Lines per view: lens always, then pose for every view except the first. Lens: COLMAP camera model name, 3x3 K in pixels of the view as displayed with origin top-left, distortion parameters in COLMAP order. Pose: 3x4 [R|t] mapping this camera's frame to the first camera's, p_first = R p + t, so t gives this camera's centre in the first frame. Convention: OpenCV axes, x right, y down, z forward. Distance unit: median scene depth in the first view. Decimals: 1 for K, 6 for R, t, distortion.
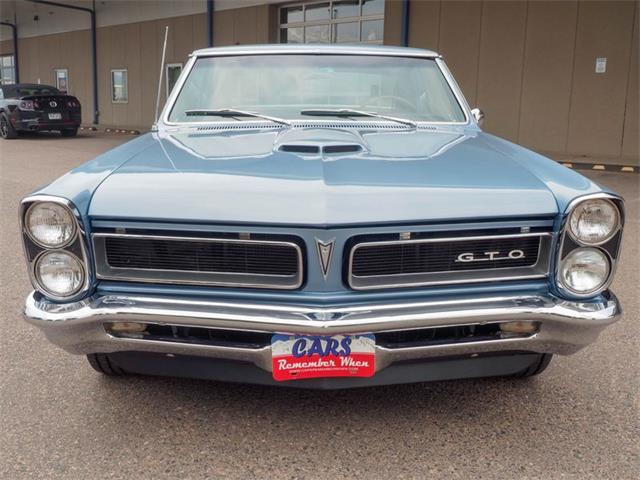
lens RADIAL K [[702.5, 0, 320.0], [0, 702.5, 240.0], [0, 0, 1]] dist [0.020557, 0.015117]
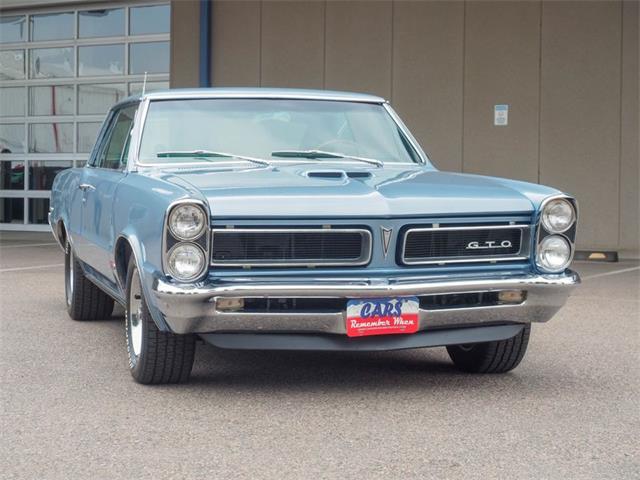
lens RADIAL K [[1372.0, 0, 320.0], [0, 1372.0, 240.0], [0, 0, 1]] dist [0.000130, 0.233212]
pose [[0.966959, -0.016656, 0.254389, -0.781711], [0.055018, 0.987983, -0.144441, 0.394202], [-0.248926, 0.153664, 0.956255, -1.524476]]
